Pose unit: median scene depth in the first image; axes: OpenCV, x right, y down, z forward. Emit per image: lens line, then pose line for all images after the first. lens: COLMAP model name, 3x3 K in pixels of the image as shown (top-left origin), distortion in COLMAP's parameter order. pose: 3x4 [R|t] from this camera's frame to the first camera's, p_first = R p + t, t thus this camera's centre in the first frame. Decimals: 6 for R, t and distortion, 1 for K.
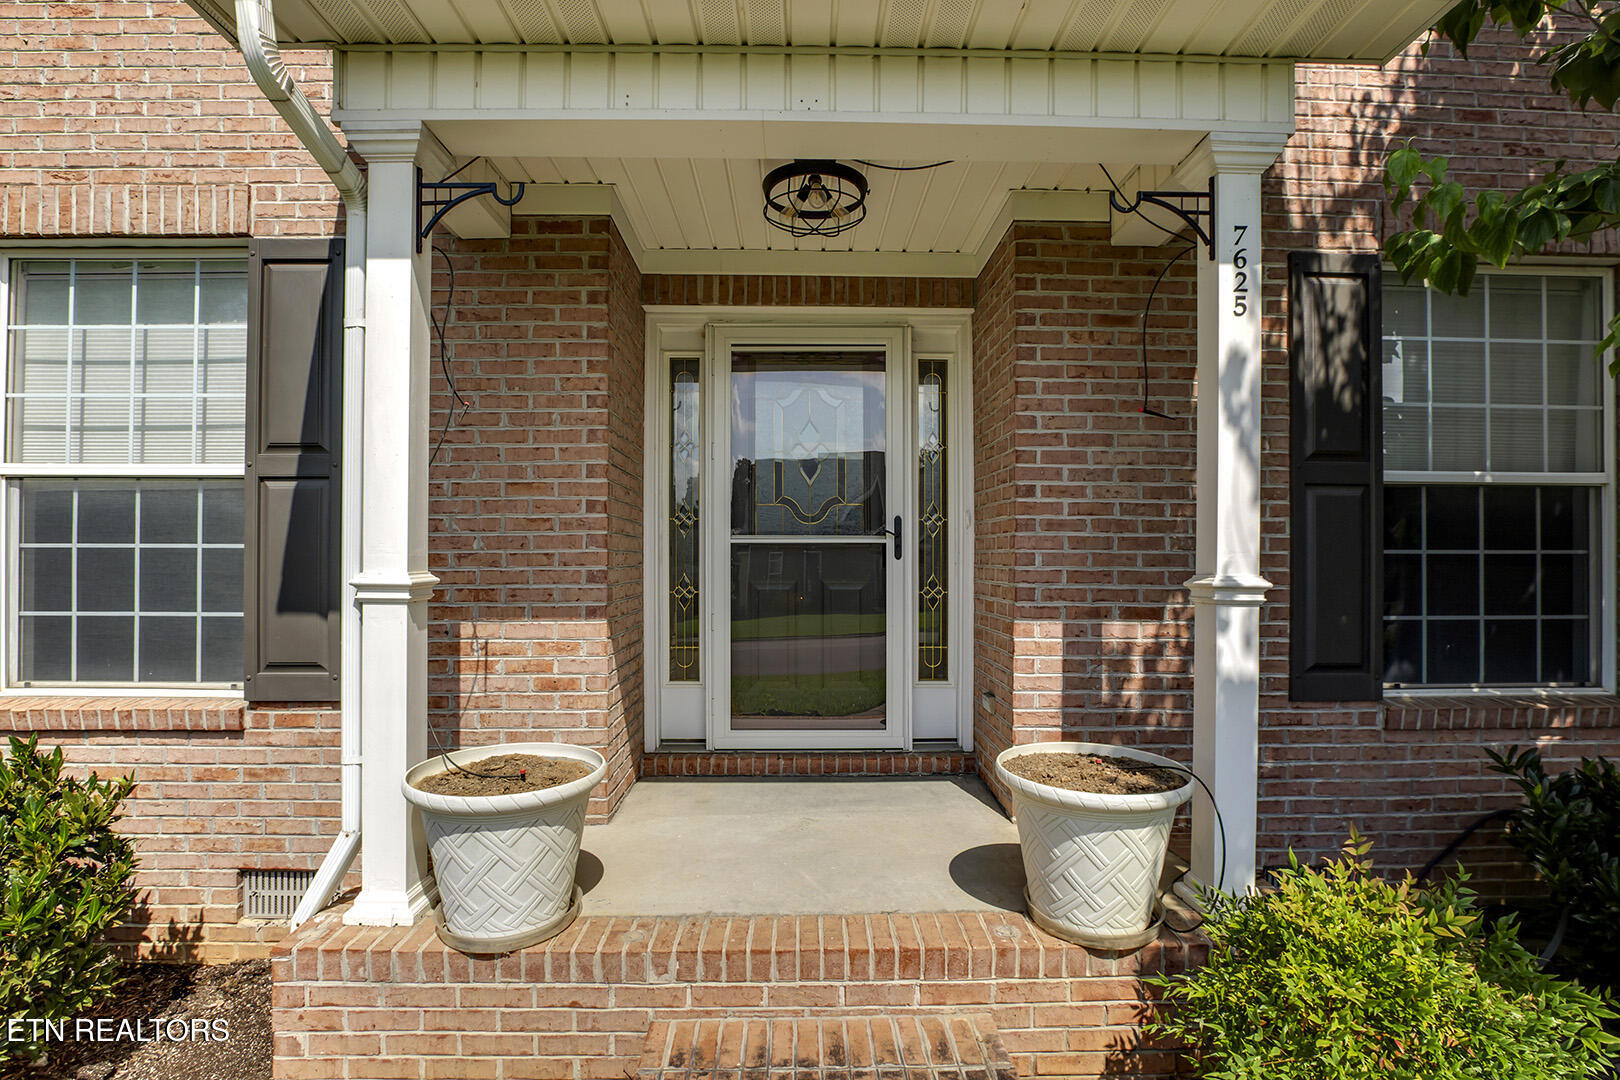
lens RADIAL K [[773.0, 0, 818.1], [0, 773.0, 557.3], [0, 0, 1]] dist [-0.018891, 0.000039]
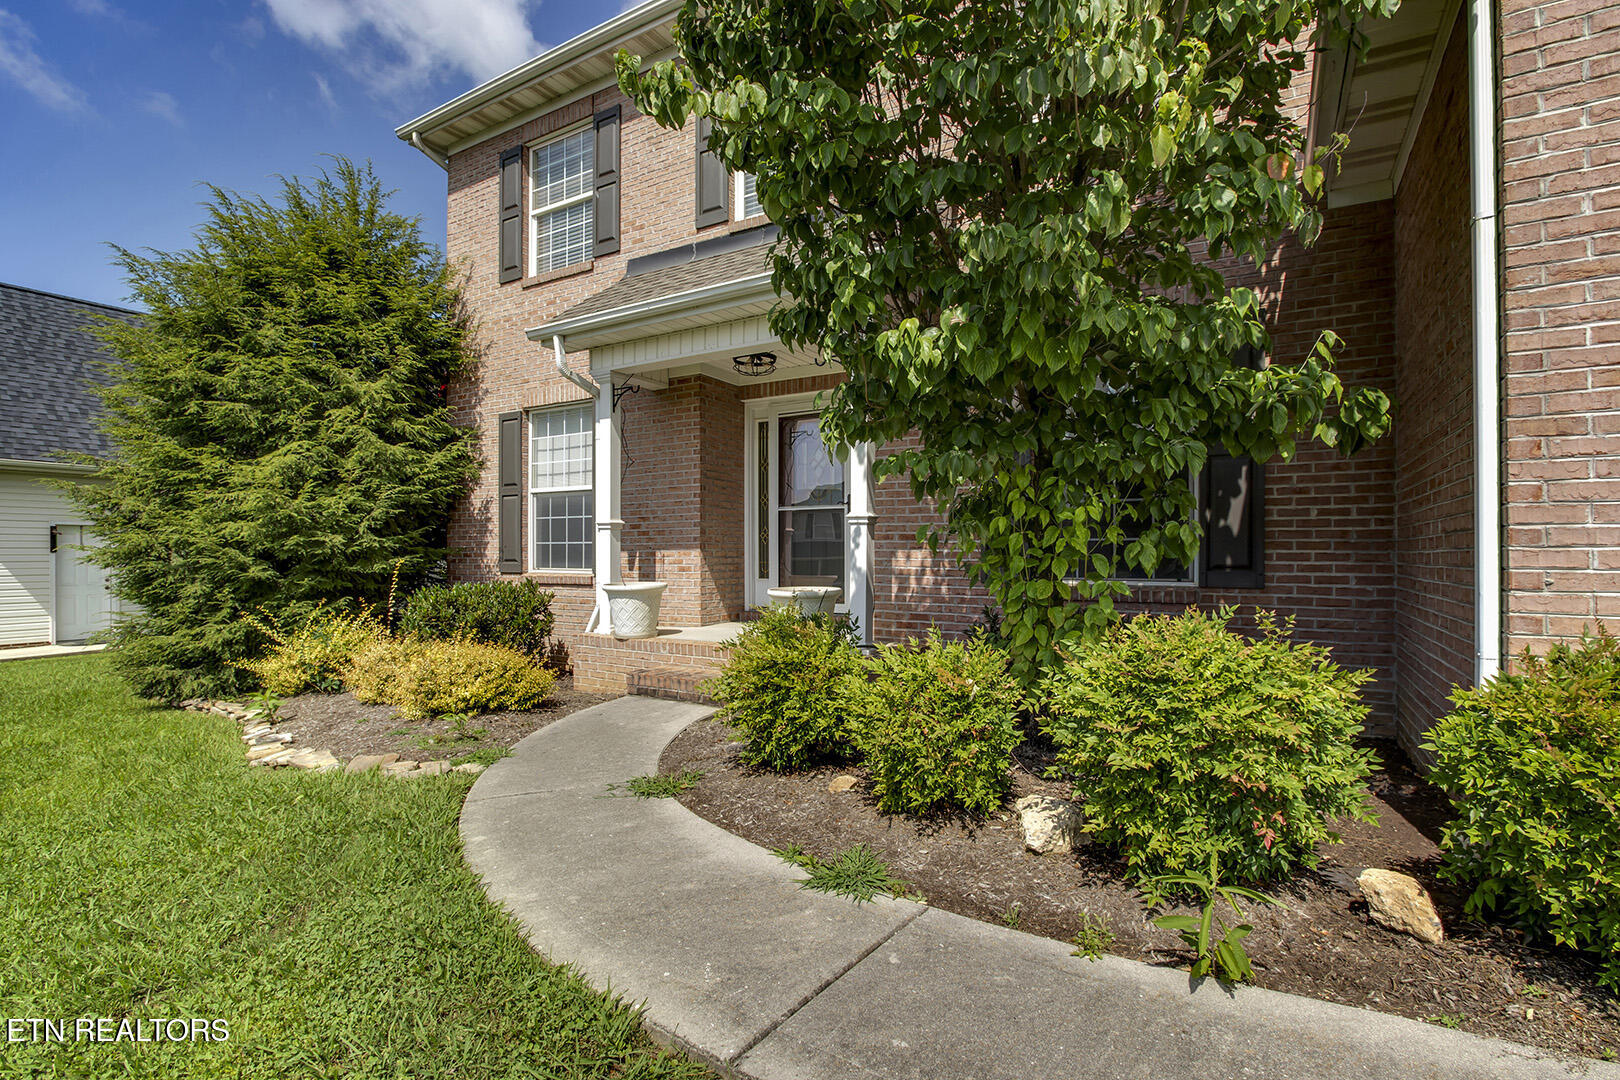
lens RADIAL K [[773.0, 0, 818.1], [0, 773.0, 557.3], [0, 0, 1]] dist [-0.018891, 0.000039]
pose [[0.848823, -0.000111, -0.528677, 1.315056], [0.003570, 0.999978, 0.005523, 0.116343], [0.528665, -0.006575, 0.848805, -0.852280]]
